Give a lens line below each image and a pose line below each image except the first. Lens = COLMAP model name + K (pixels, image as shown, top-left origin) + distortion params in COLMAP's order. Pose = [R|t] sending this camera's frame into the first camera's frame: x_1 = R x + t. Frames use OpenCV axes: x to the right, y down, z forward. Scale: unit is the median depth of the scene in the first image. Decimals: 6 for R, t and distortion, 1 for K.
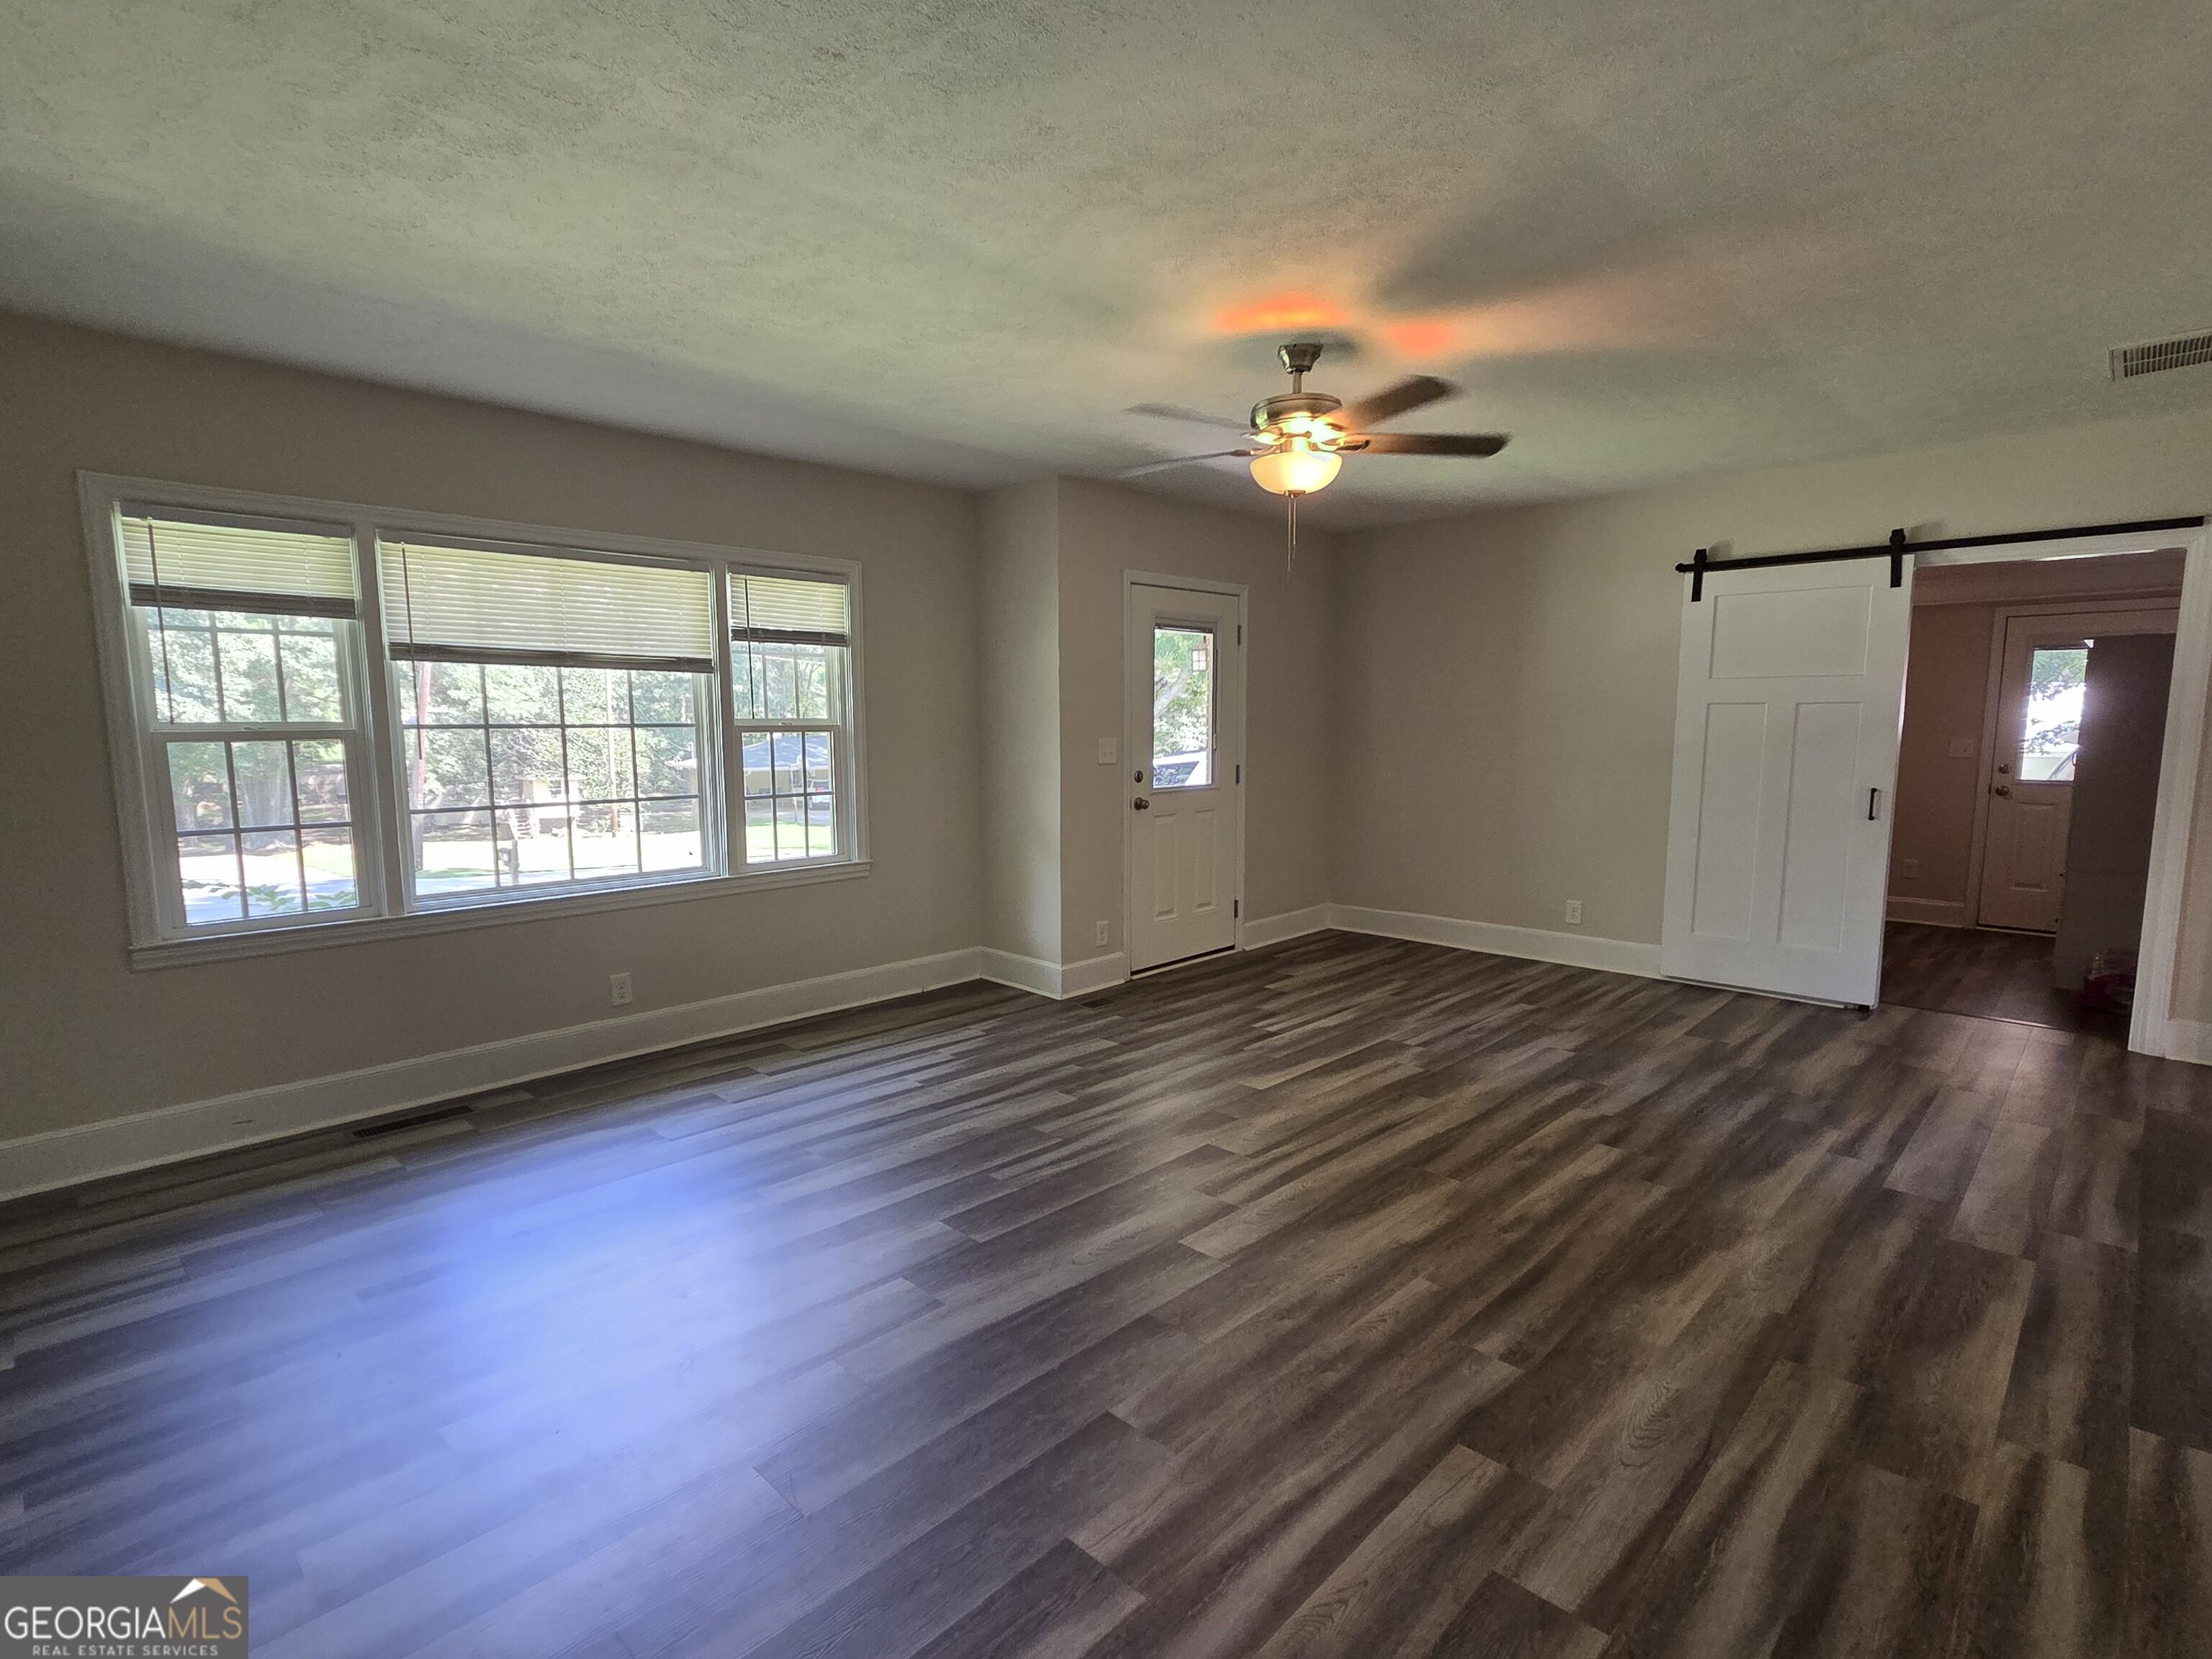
lens RADIAL K [[1026.4, 0, 1105.3], [0, 1026.4, 836.5], [0, 0, 1]] dist [0.004413, 0.000419]
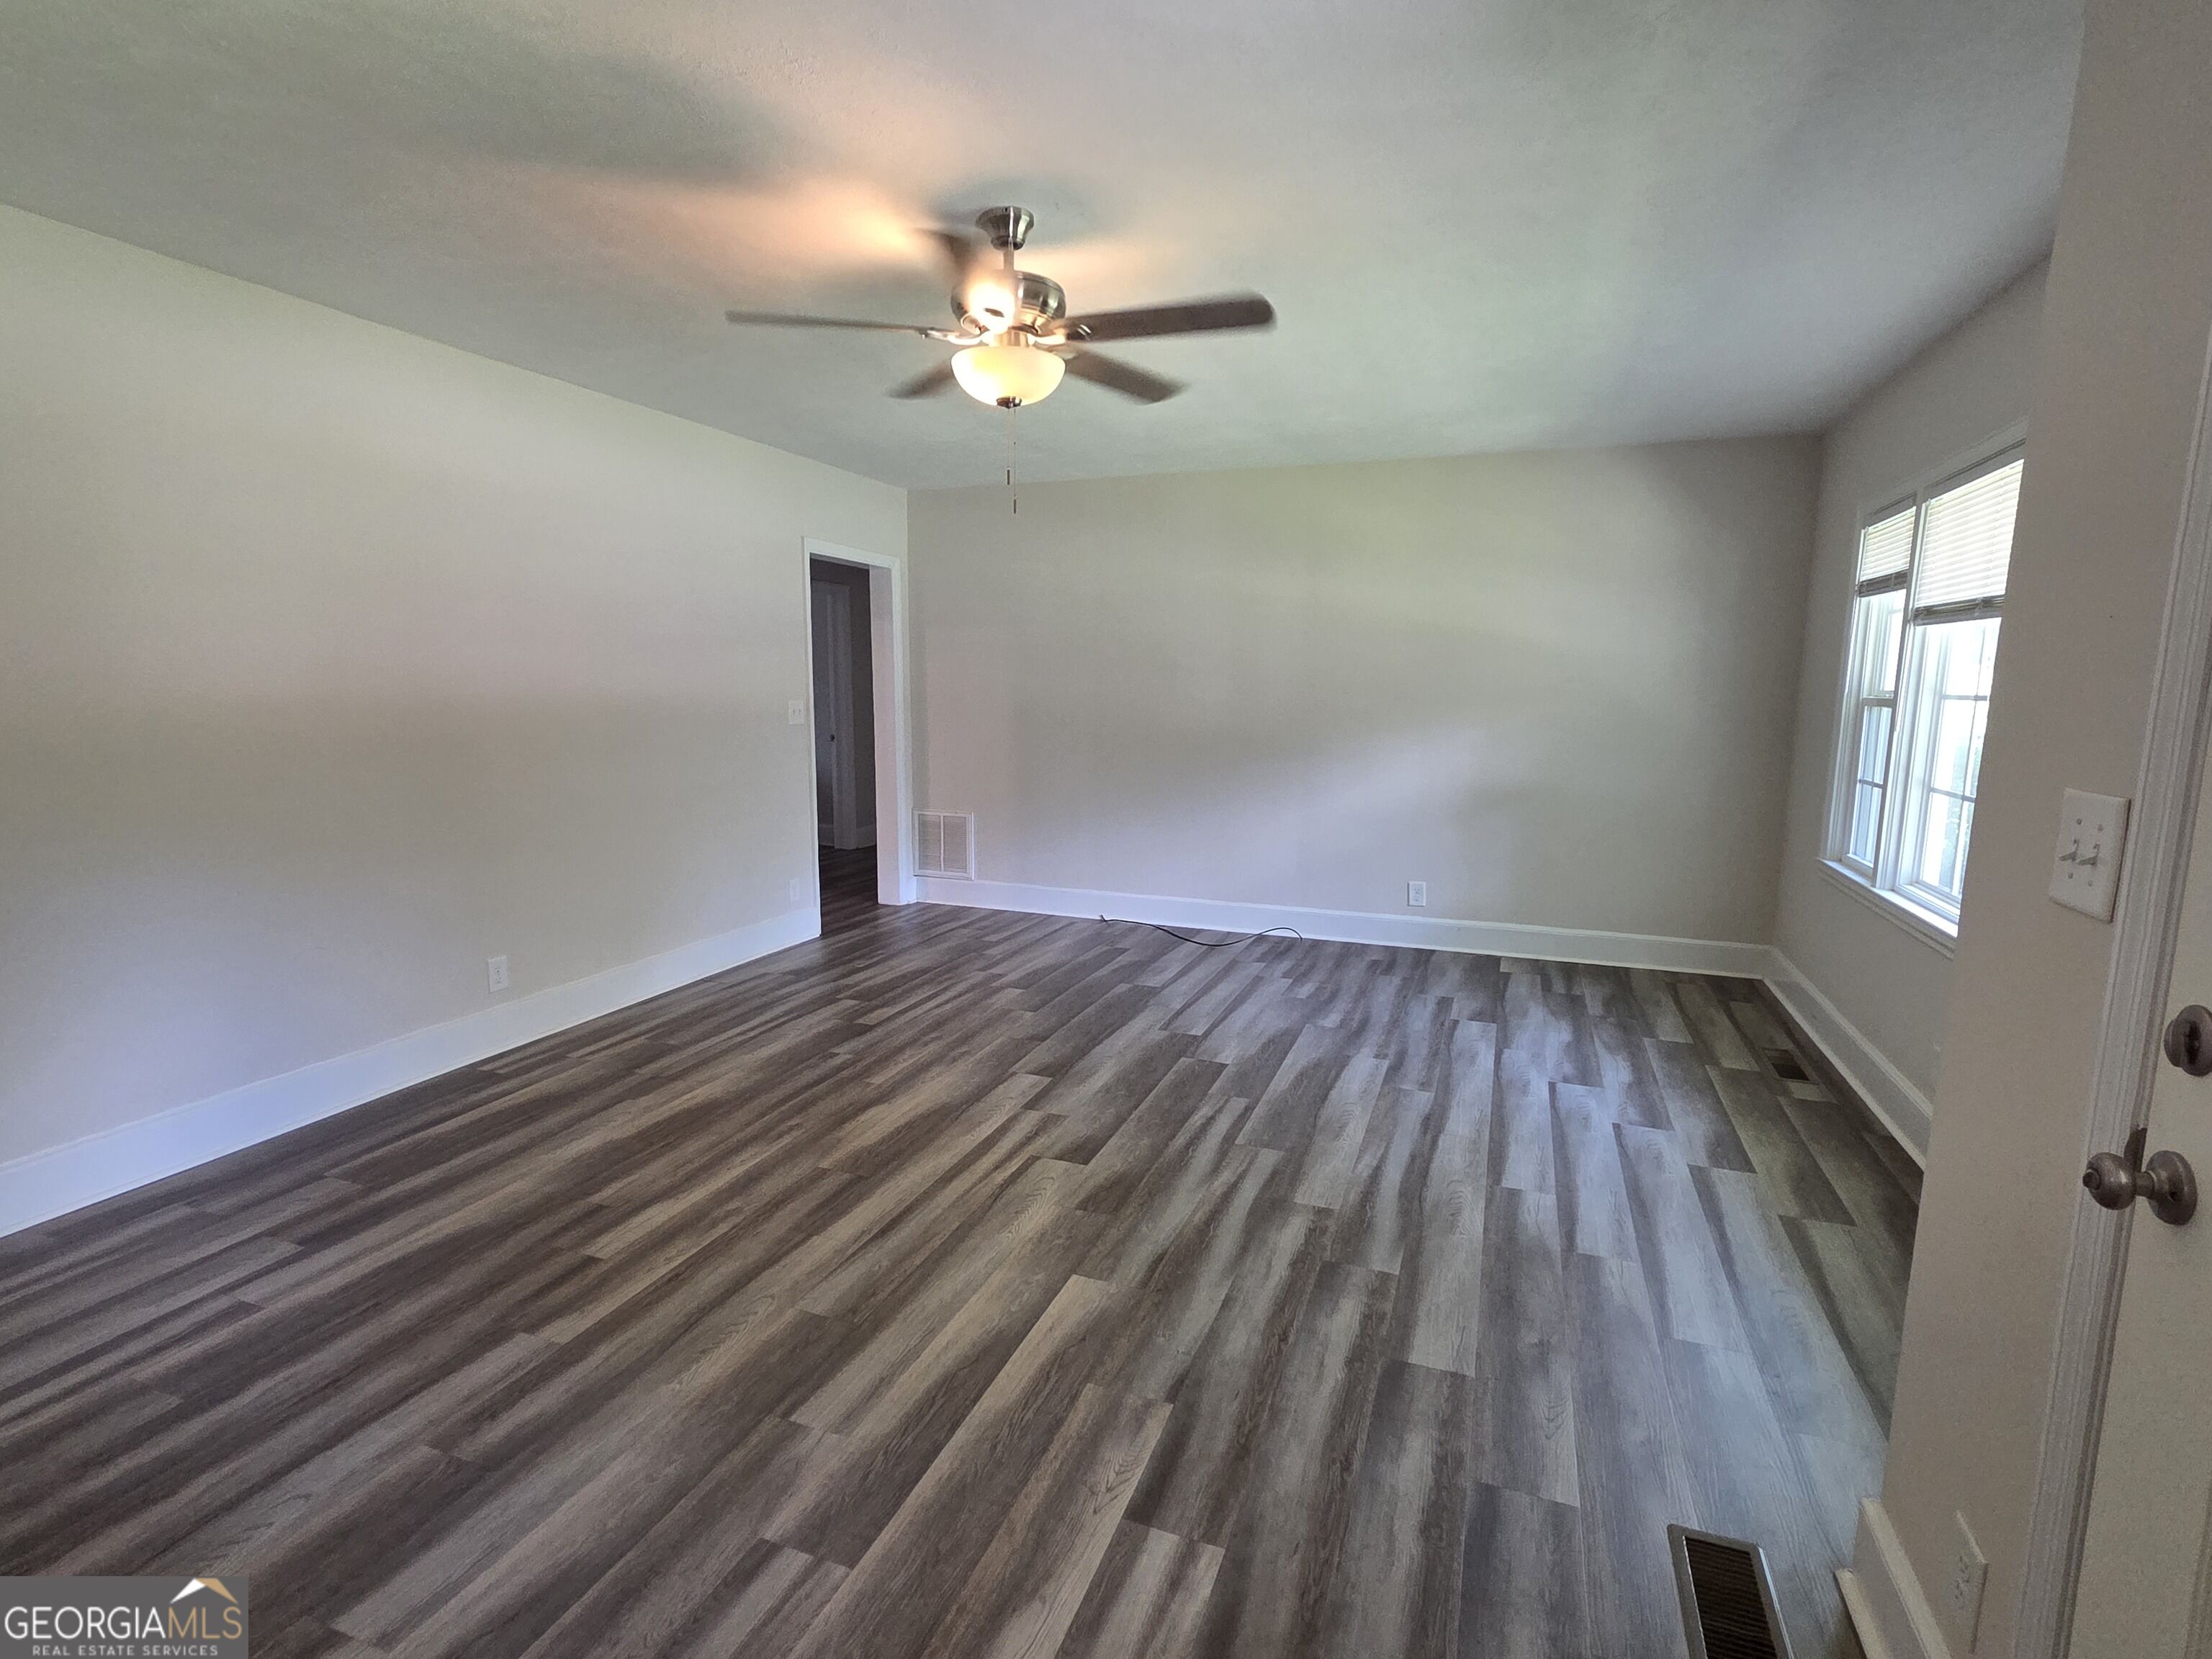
lens RADIAL K [[1026.4, 0, 1106.0], [0, 1026.4, 831.5], [0, 0, 1]] dist [0.004413, 0.000419]
pose [[-0.911099, 0.056906, -0.408241, 0.443577], [-0.051194, 0.967133, 0.249065, -0.210589], [0.408997, 0.247822, -0.878240, 1.757932]]
